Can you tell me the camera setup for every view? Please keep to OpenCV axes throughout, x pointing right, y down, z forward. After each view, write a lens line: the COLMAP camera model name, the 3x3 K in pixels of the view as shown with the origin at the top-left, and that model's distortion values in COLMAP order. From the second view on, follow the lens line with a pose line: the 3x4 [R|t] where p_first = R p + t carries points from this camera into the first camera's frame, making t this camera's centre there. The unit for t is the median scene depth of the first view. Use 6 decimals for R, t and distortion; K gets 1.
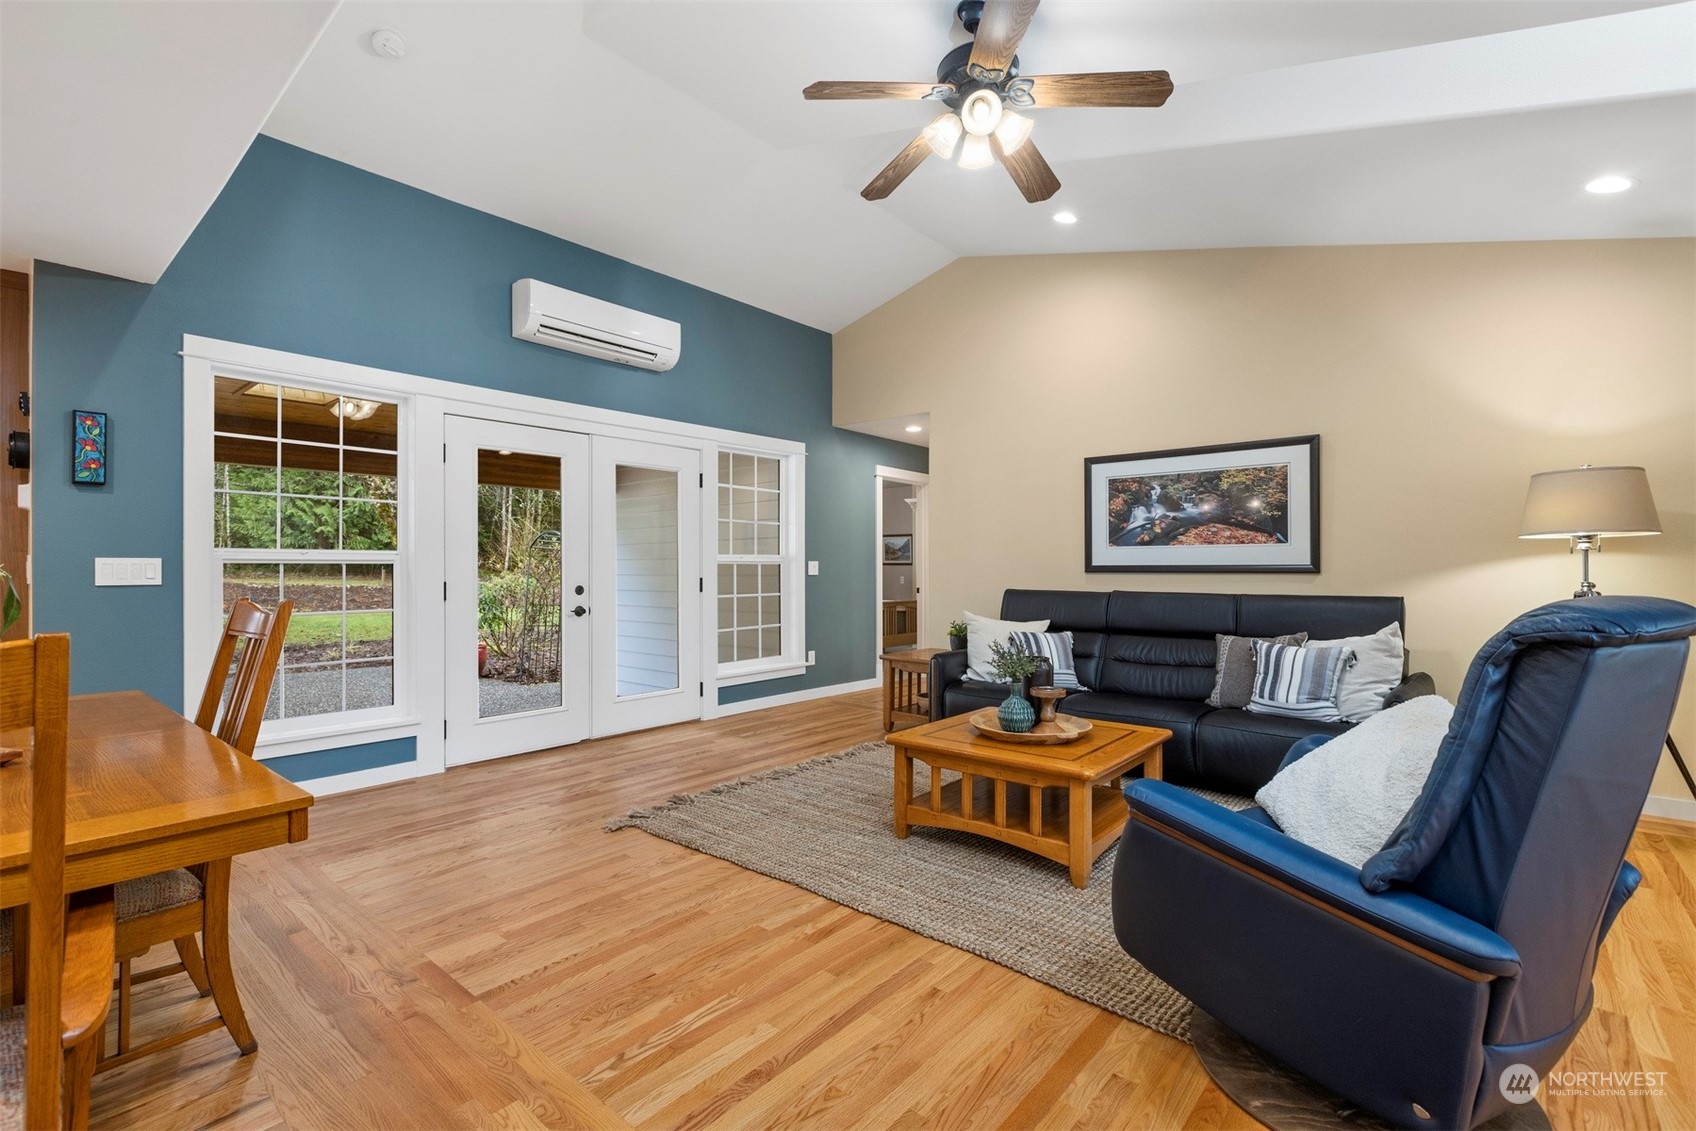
lens RADIAL K [[763.4, 0, 848.0], [0, 763.4, 565.5], [0, 0, 1]] dist [-0.000493, 0.000137]
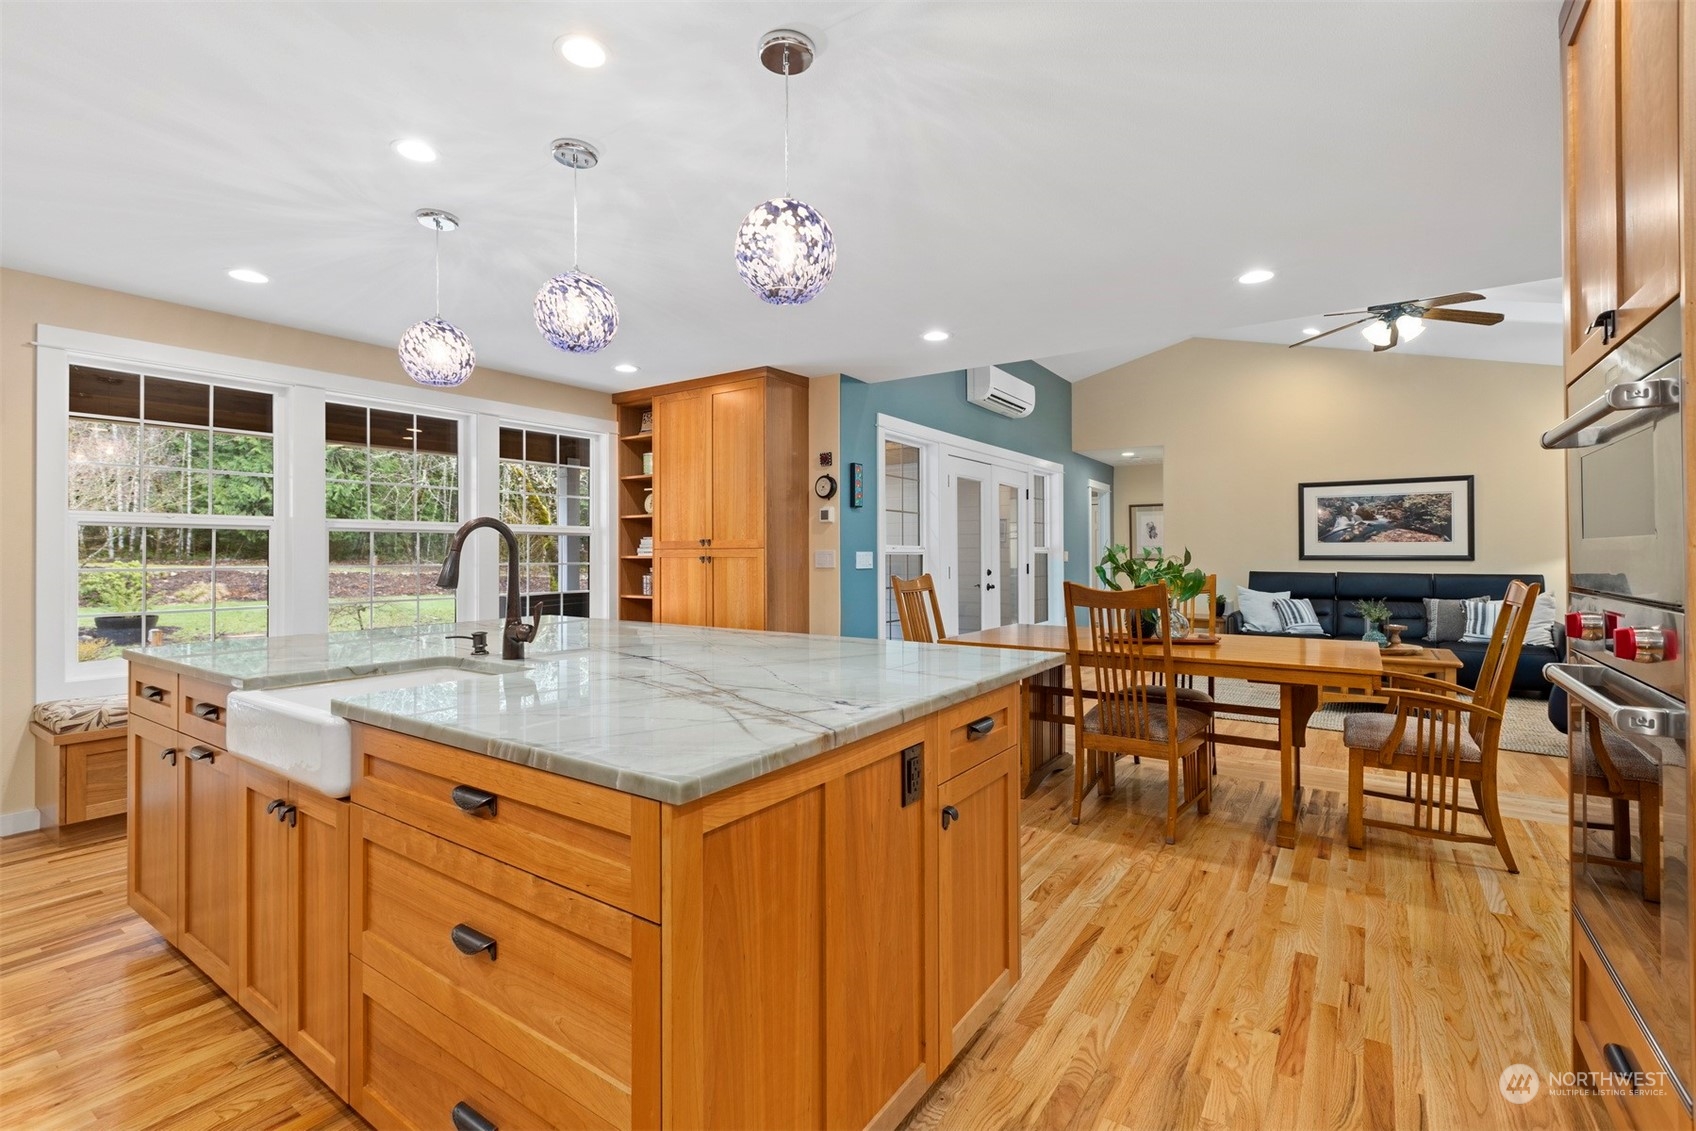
lens RADIAL K [[760.0, 0, 849.4], [0, 760.0, 557.1], [0, 0, 1]] dist [0.002059, 0.000629]
pose [[0.993612, -0.000065, 0.112846, -0.817788], [-0.000810, 0.999970, 0.007706, -0.007984], [-0.112843, -0.007749, 0.993583, -0.422483]]
